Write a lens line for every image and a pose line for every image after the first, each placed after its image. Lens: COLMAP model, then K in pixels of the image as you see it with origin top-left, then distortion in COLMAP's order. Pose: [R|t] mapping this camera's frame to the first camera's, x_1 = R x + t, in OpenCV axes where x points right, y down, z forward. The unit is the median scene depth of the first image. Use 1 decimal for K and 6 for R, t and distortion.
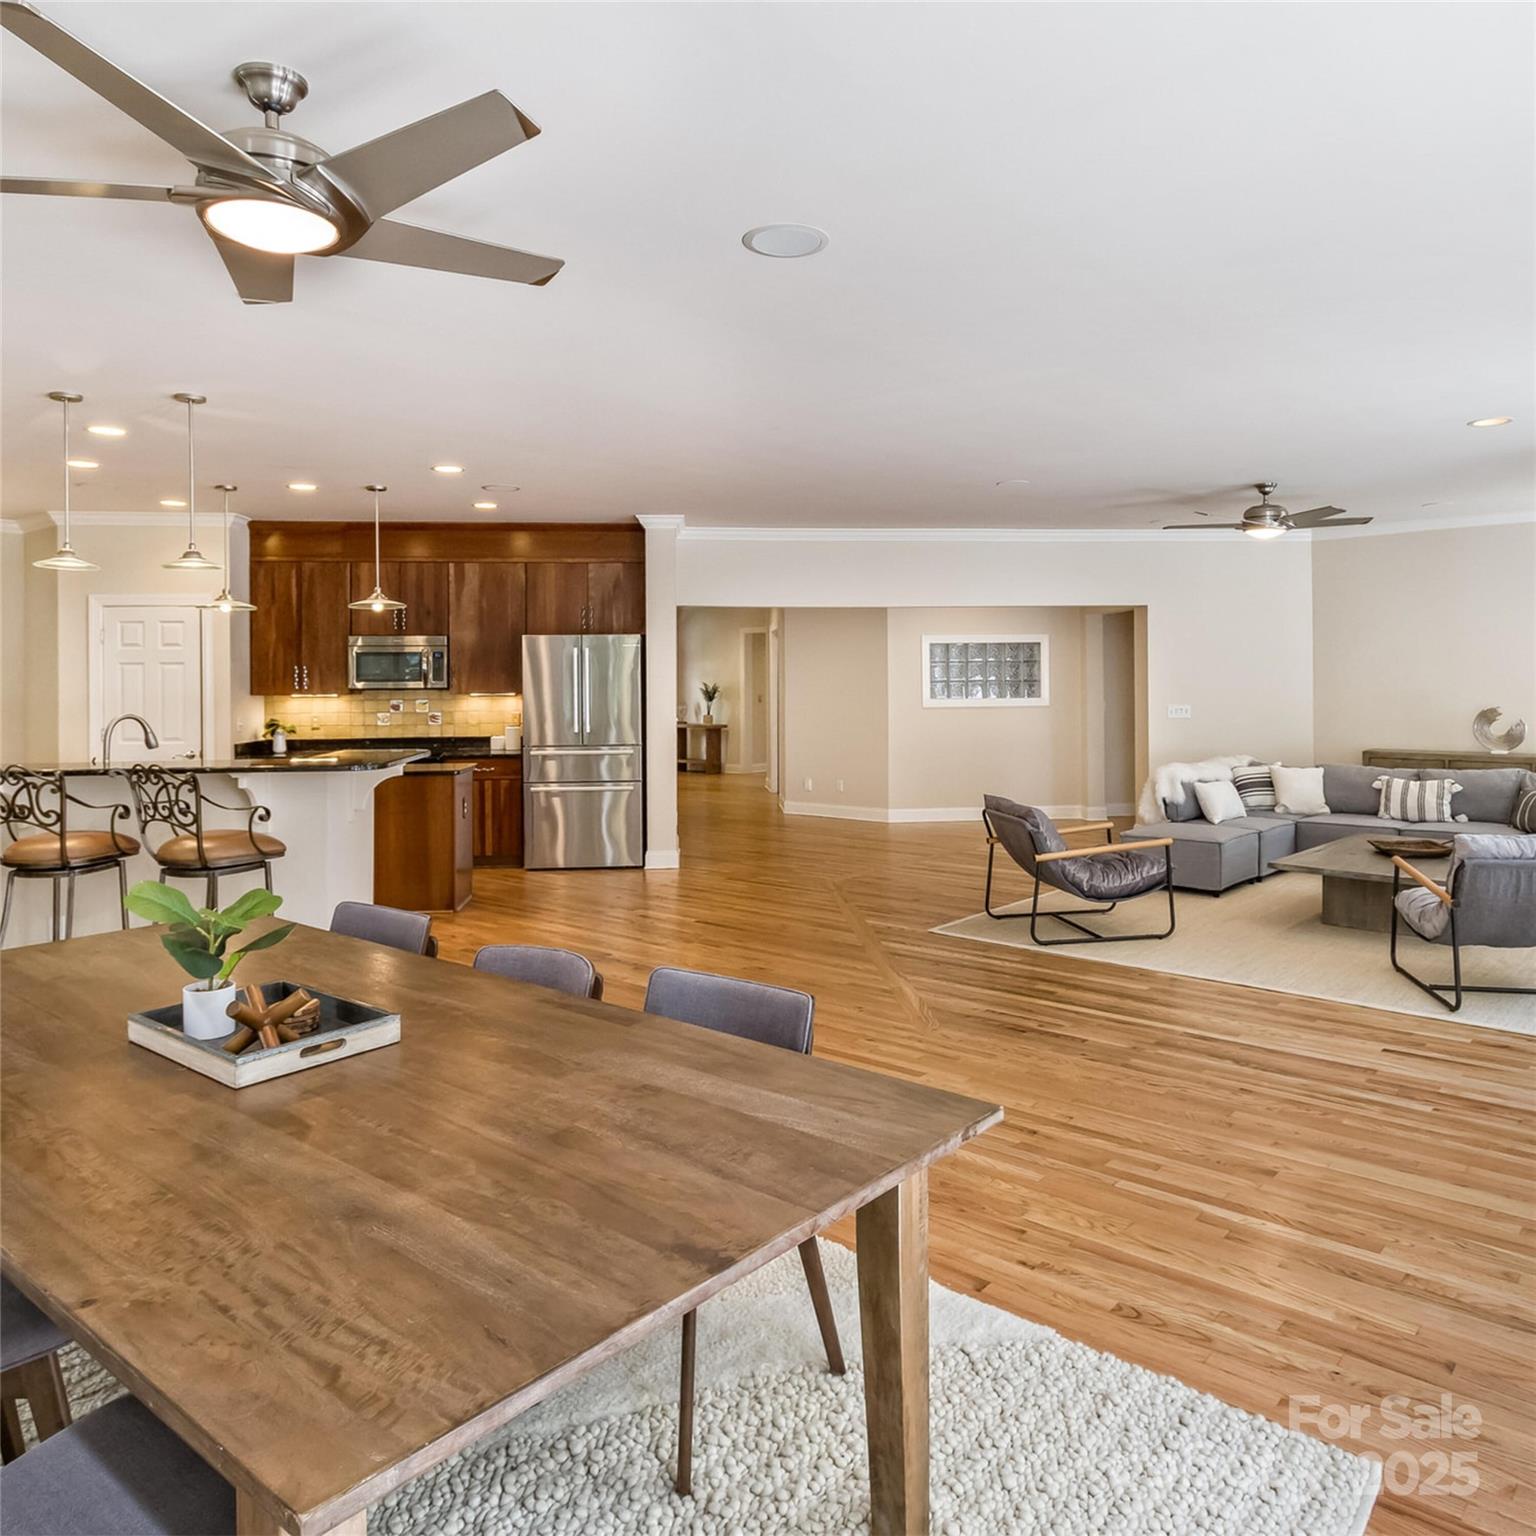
lens RADIAL K [[1158.4, 0, 773.0], [0, 1158.4, 657.9], [0, 0, 1]] dist [0.004172, 0.005358]
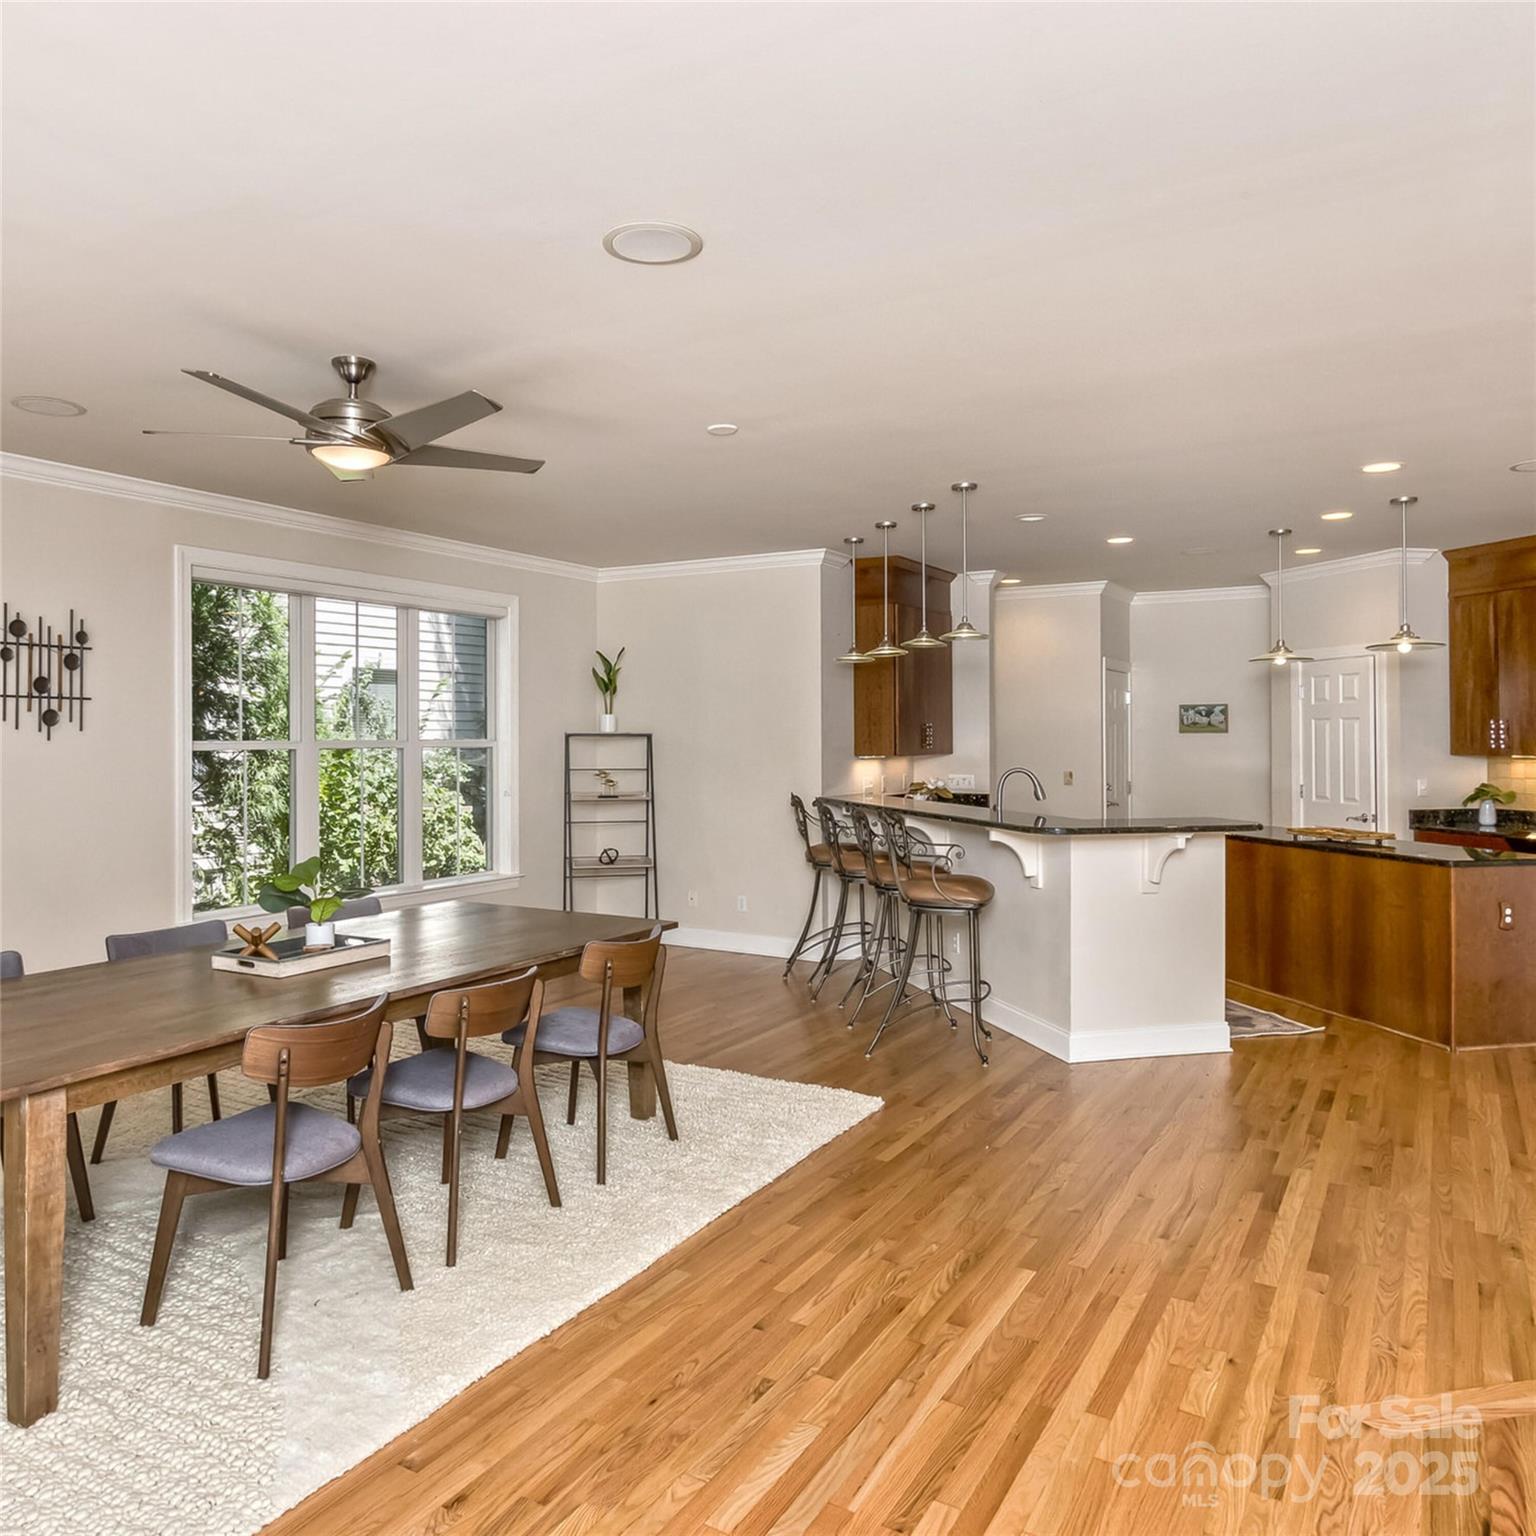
lens RADIAL K [[1153.7, 0, 696.1], [0, 1153.7, 740.7], [0, 0, 1]] dist [-0.005141, -0.000192]
pose [[0.130467, 0.011428, -0.991387, 0.318500], [0.018631, 0.999729, 0.013976, -0.000025], [0.991278, -0.020294, 0.130219, 0.338256]]
